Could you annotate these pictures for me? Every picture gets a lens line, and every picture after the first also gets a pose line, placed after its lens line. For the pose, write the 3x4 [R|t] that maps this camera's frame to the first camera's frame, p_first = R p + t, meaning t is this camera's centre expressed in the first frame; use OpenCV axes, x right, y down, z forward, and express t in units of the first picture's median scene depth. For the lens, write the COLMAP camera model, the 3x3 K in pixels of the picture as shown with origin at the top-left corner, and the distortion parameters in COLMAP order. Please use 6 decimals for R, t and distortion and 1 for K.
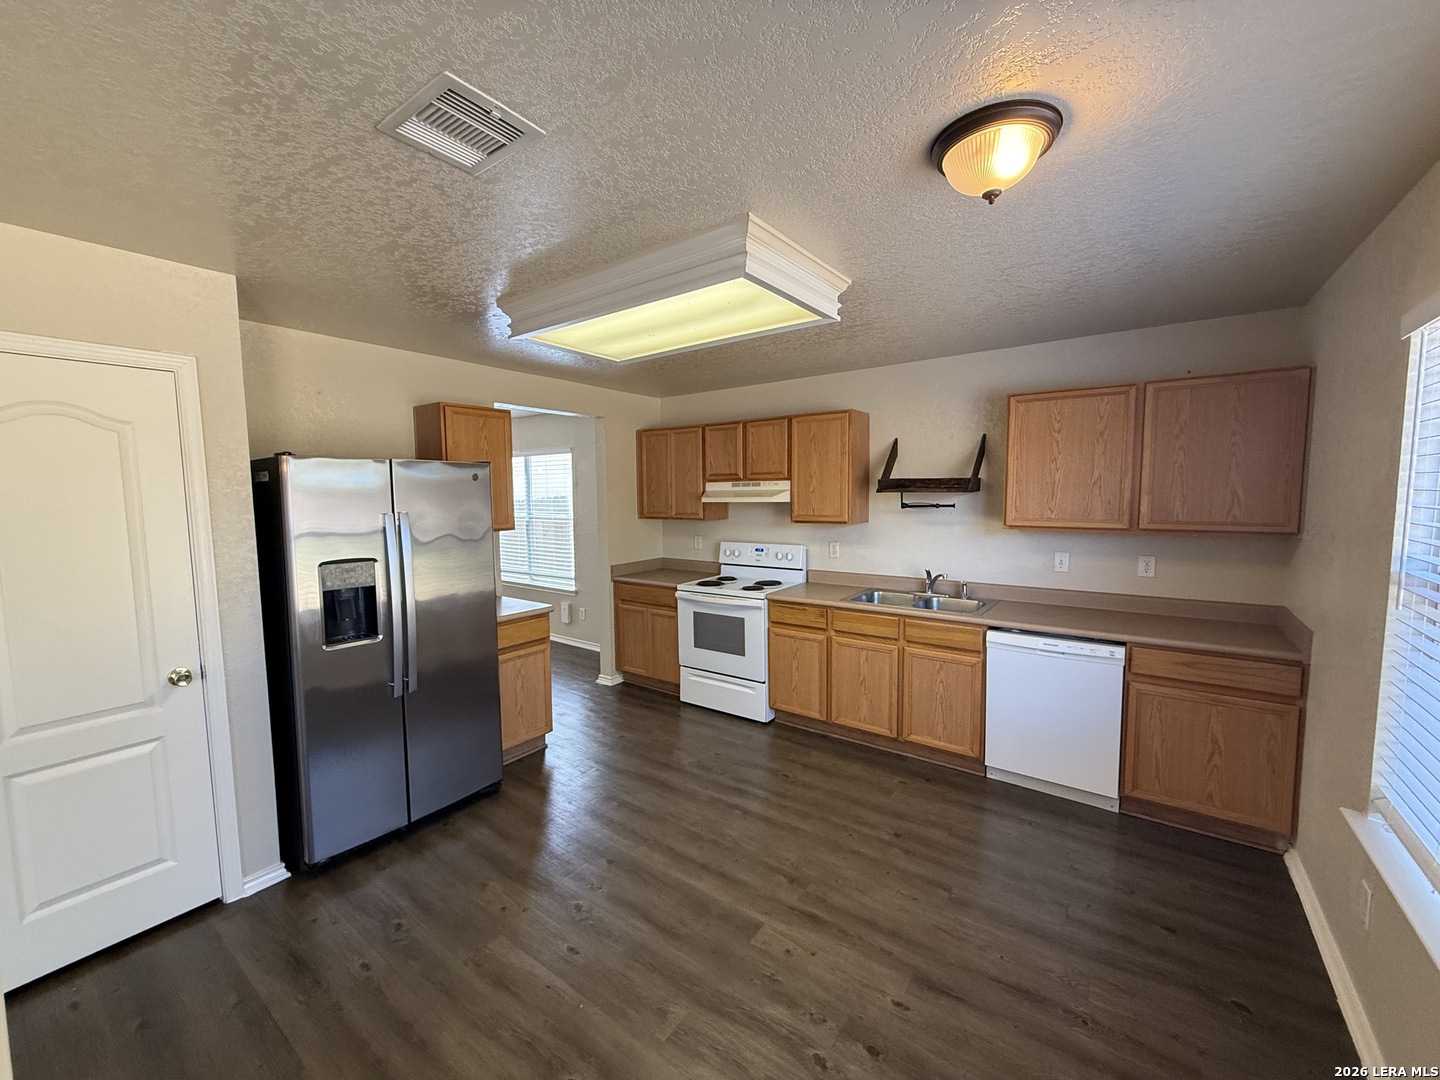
lens RADIAL K [[575.9, 0, 720.0], [0, 575.9, 540.0], [0, 0, 1]] dist [0.000288, -0.000035]
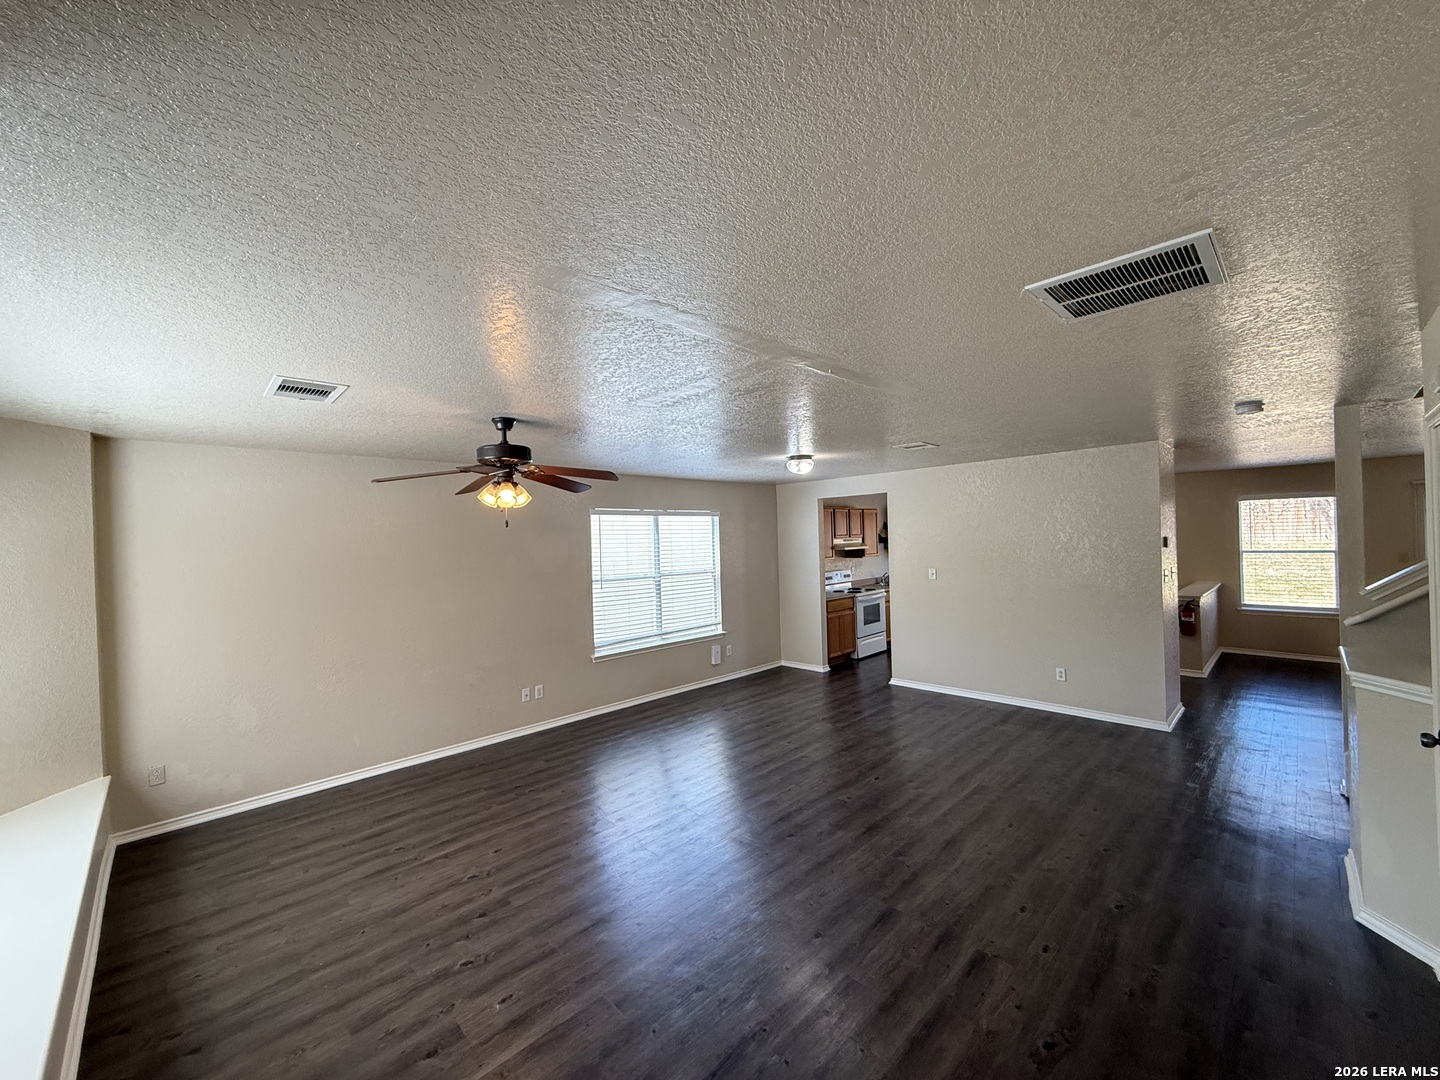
lens RADIAL K [[575.9, 0, 720.0], [0, 575.9, 540.0], [0, 0, 1]] dist [0.000288, -0.000035]
pose [[0.168677, 0.000718, 0.985671, -1.980548], [0.114337, 0.993235, -0.020290, -0.107223], [-0.979017, 0.116121, 0.167454, 1.111916]]
